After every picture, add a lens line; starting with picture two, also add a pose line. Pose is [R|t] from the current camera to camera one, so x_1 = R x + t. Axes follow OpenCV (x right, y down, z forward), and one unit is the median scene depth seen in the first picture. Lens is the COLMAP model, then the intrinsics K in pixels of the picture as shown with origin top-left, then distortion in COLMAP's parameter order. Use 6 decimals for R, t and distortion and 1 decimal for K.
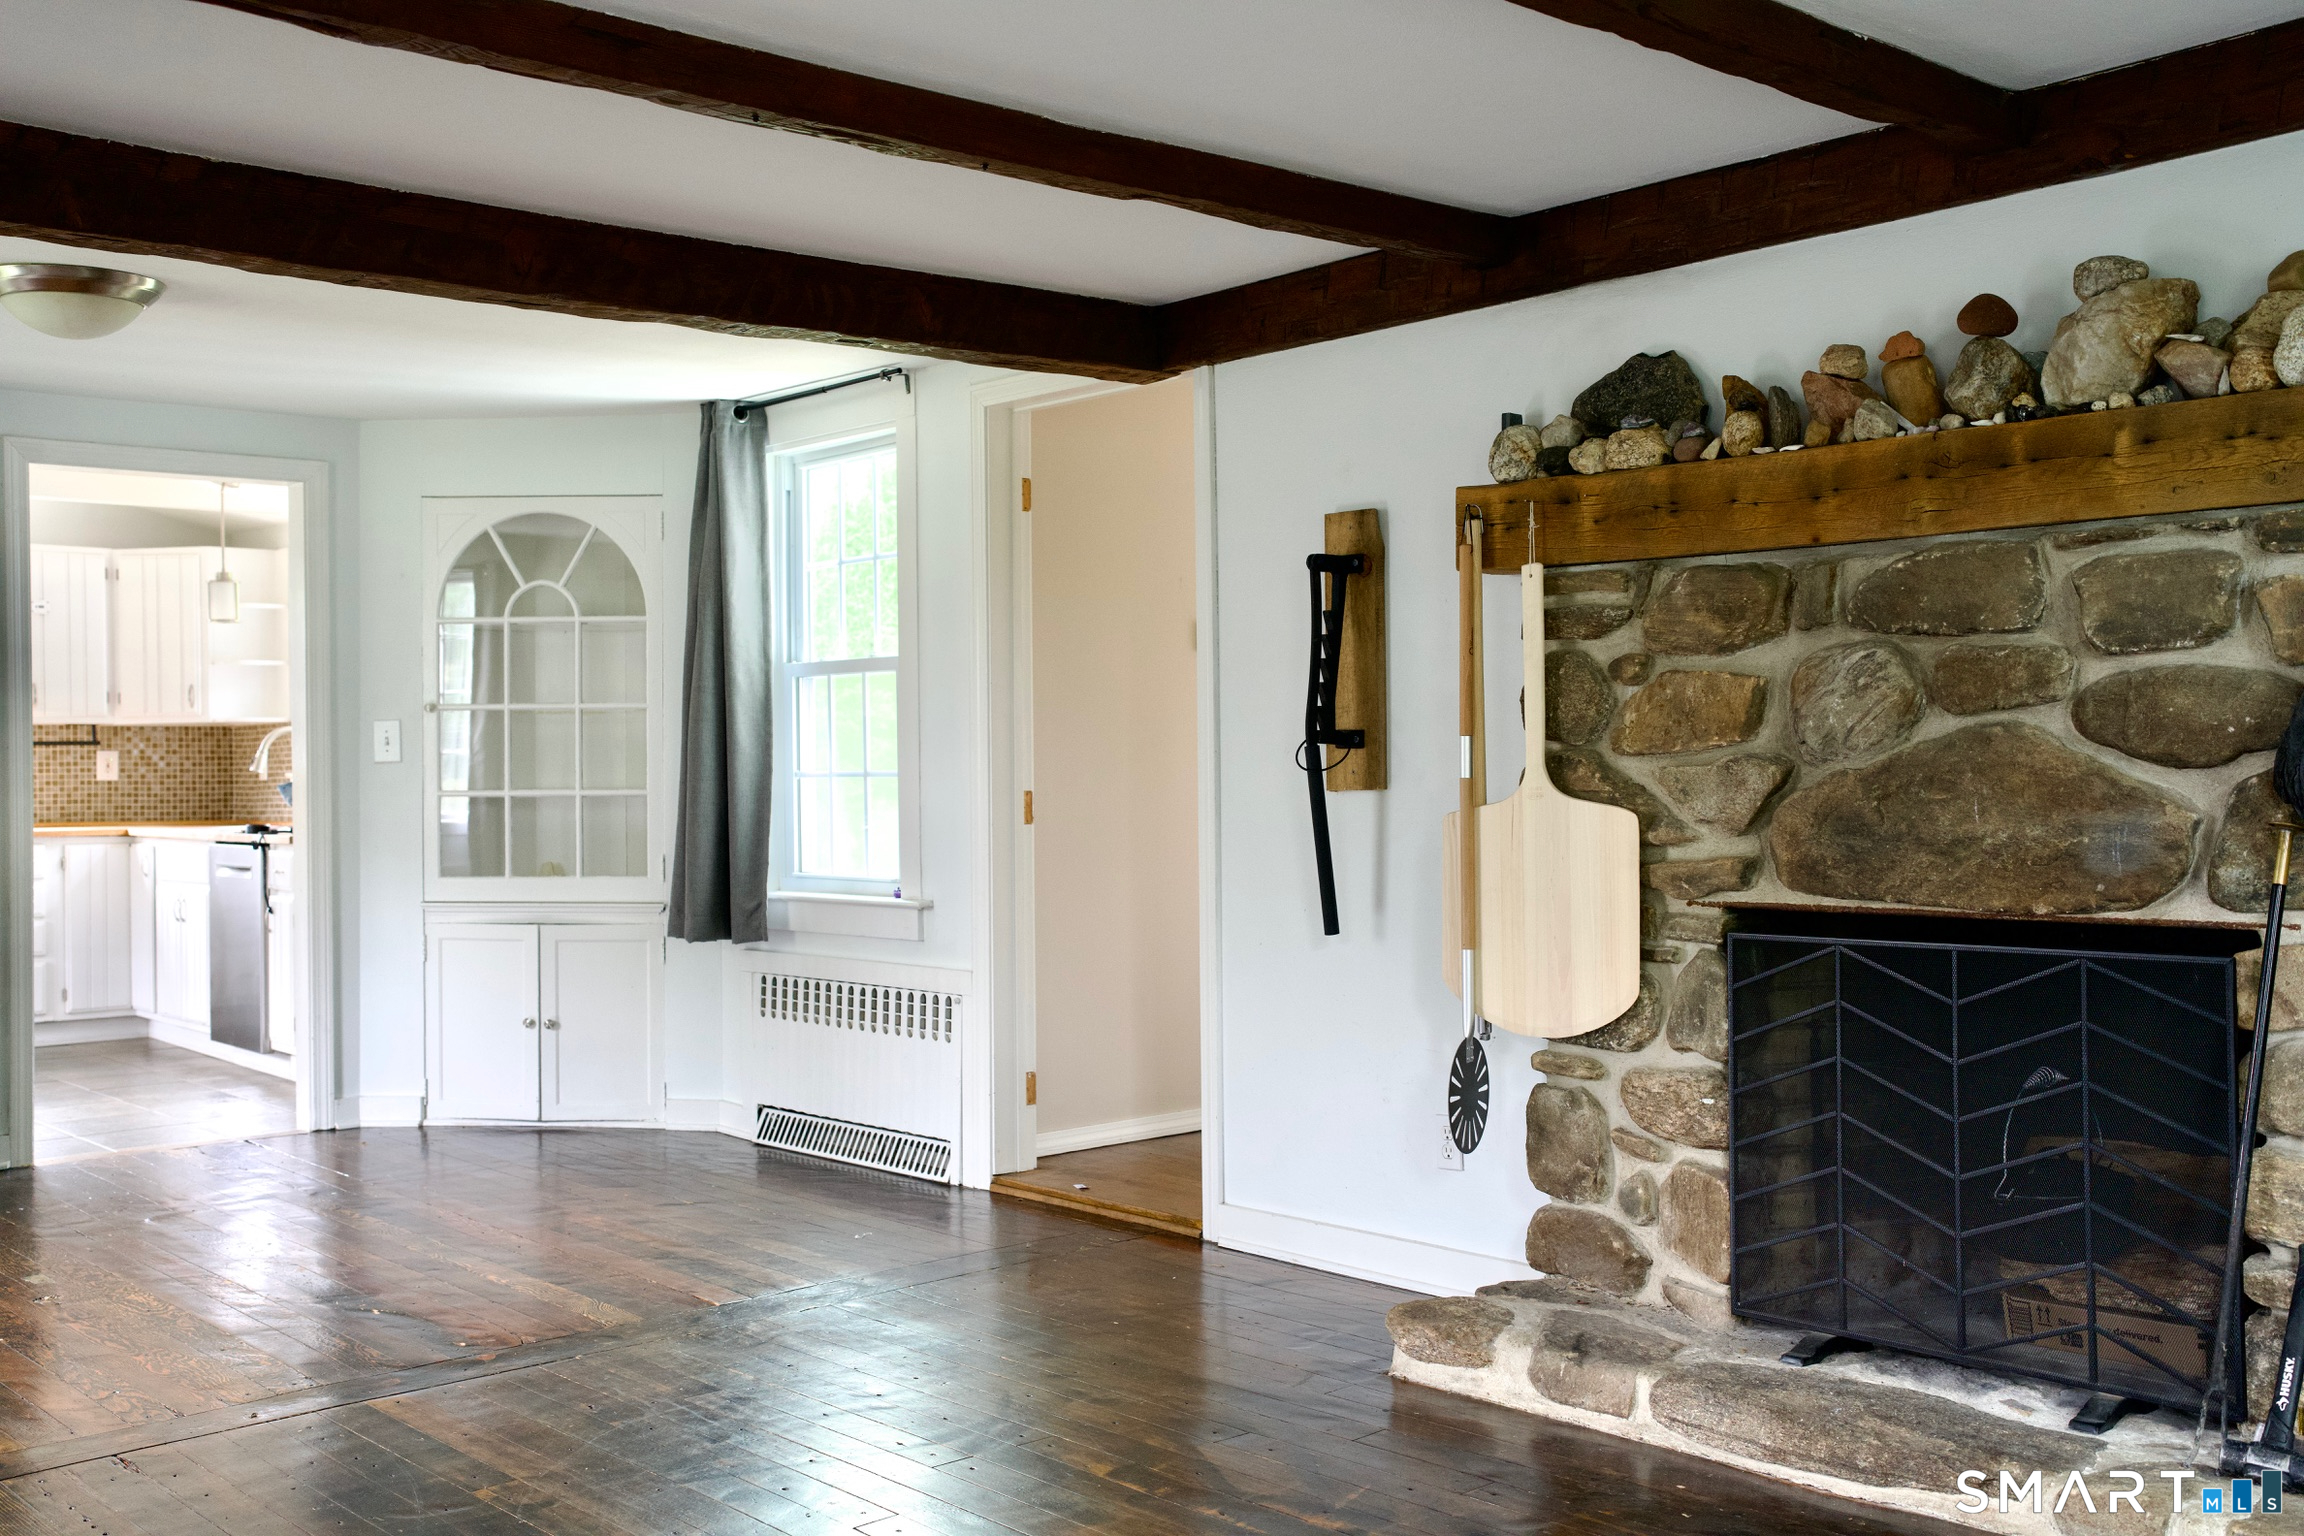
lens RADIAL K [[2173.6, 0, 1162.0], [0, 2173.6, 760.1], [0, 0, 1]] dist [-0.012744, 0.000000]
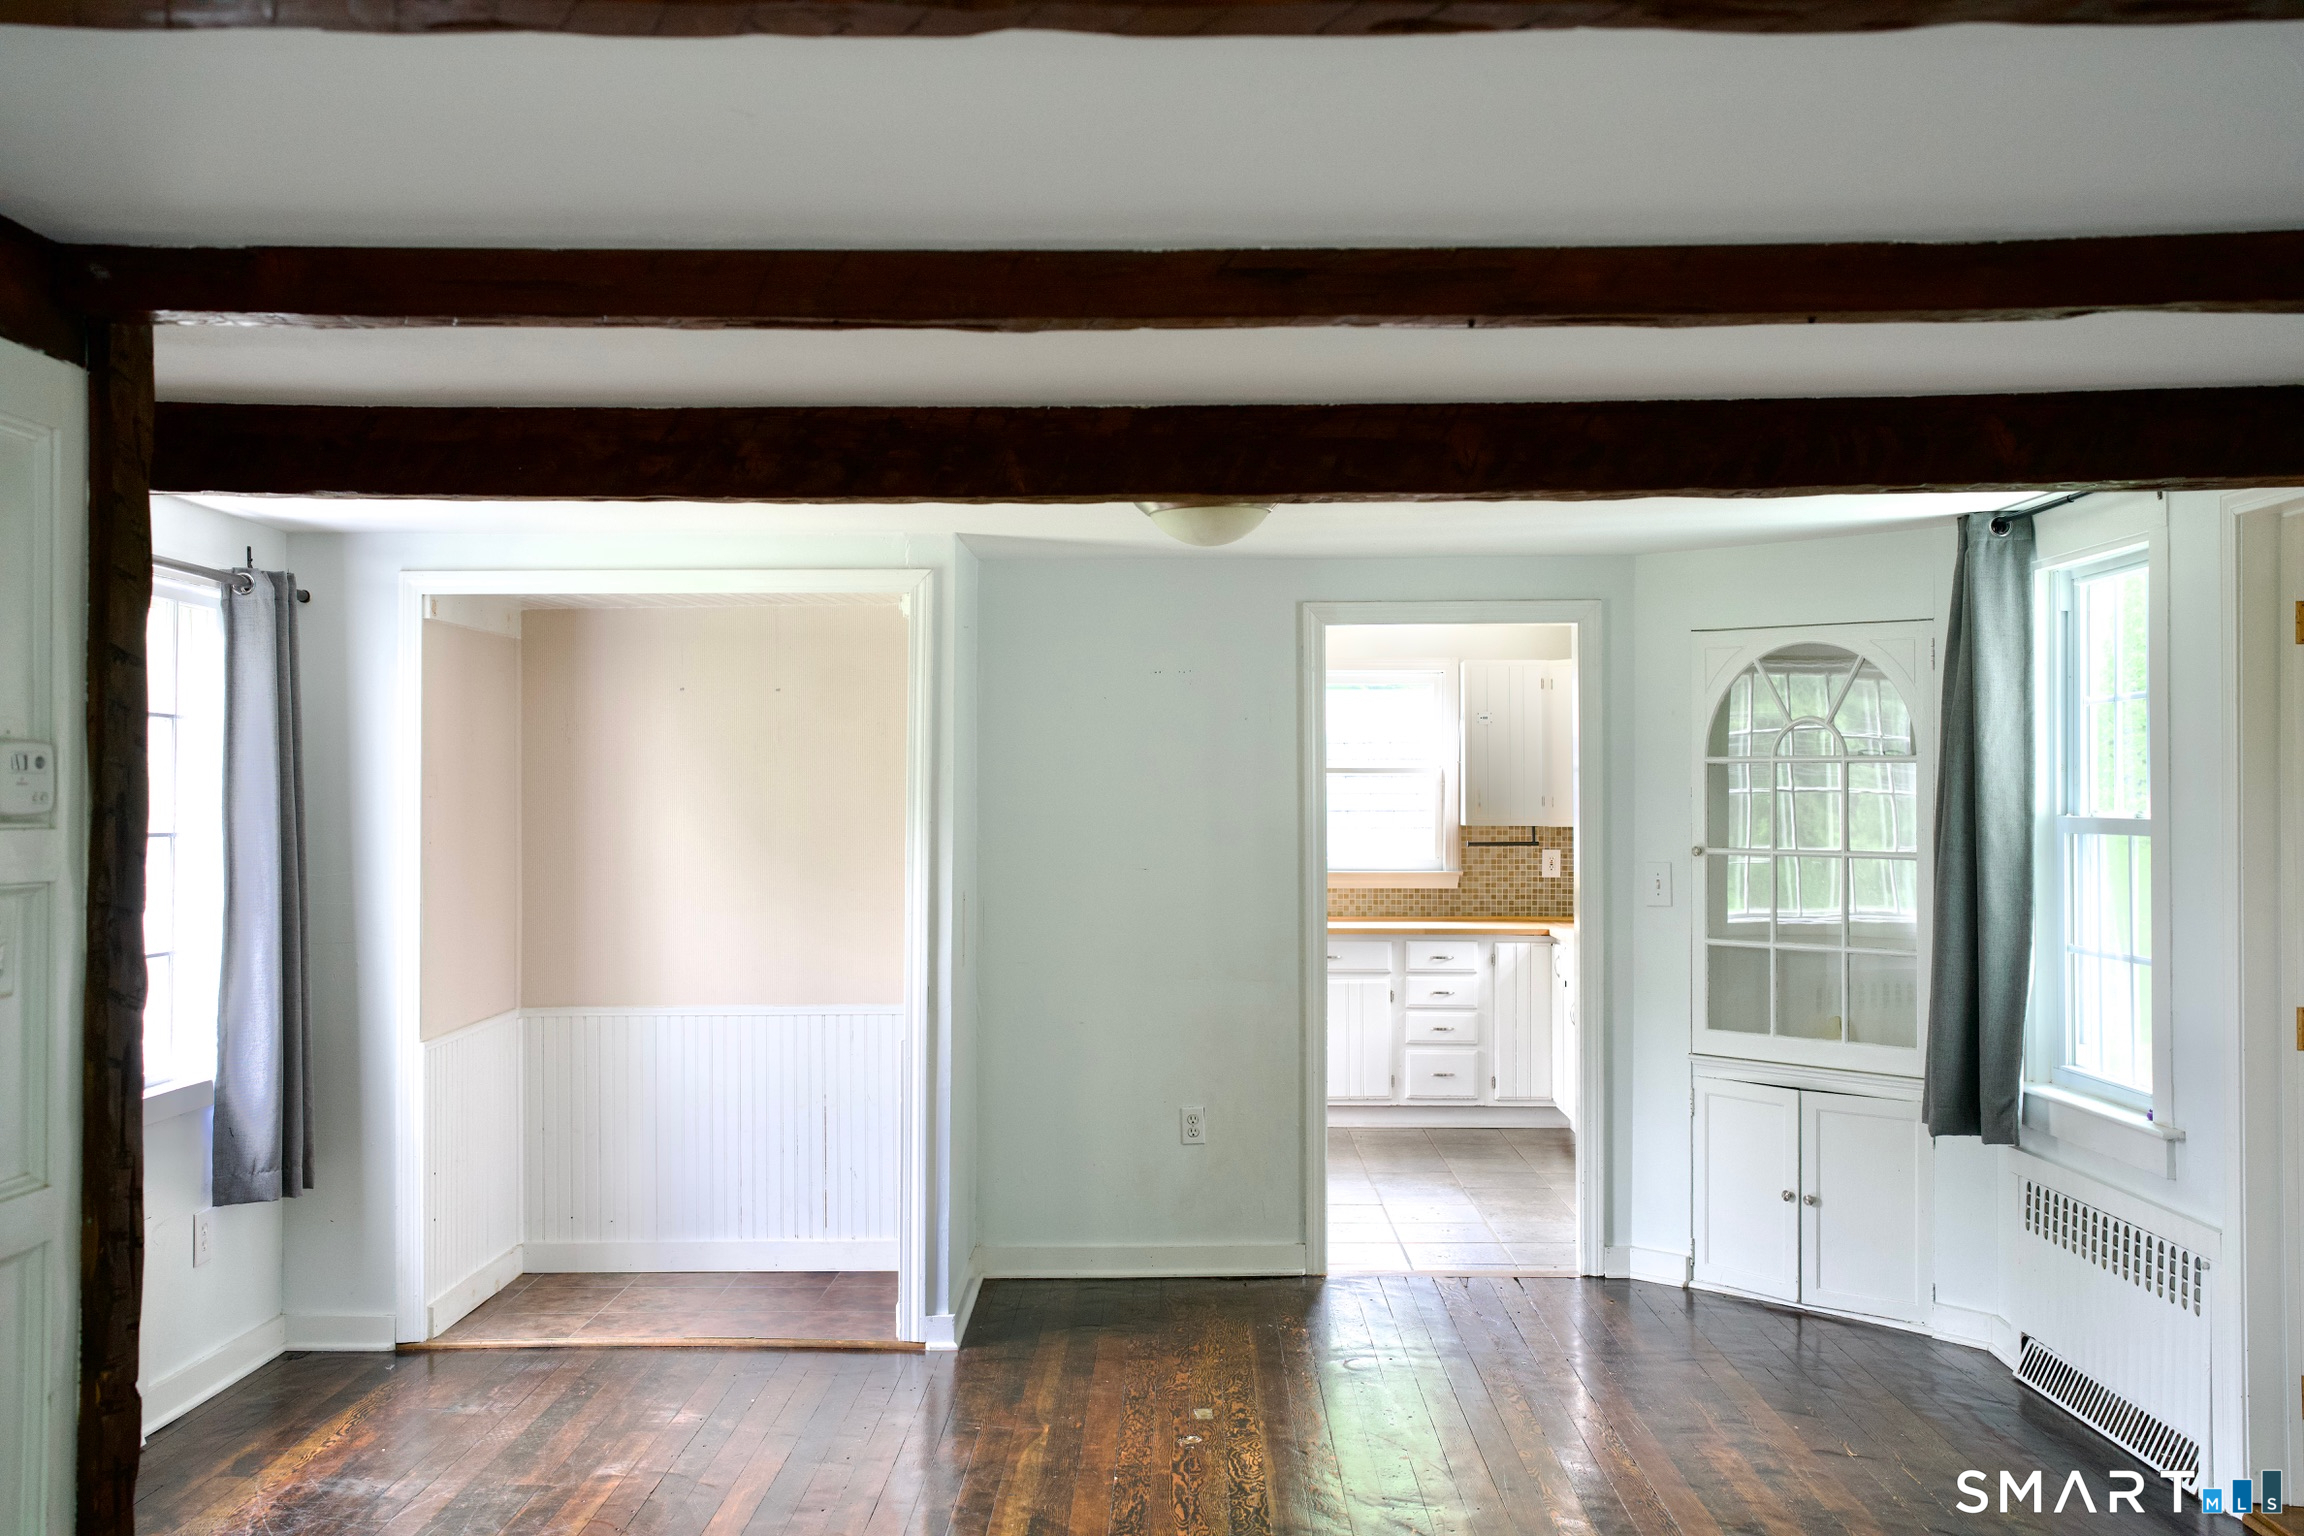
lens RADIAL K [[2173.6, 0, 1146.3], [0, 2173.6, 769.8], [0, 0, 1]] dist [-0.012744, 0.000000]
pose [[0.723756, 0.002947, -0.690049, 0.153101], [-0.007440, 0.999966, -0.003534, -0.057305], [0.690015, 0.007692, 0.723754, 0.145447]]
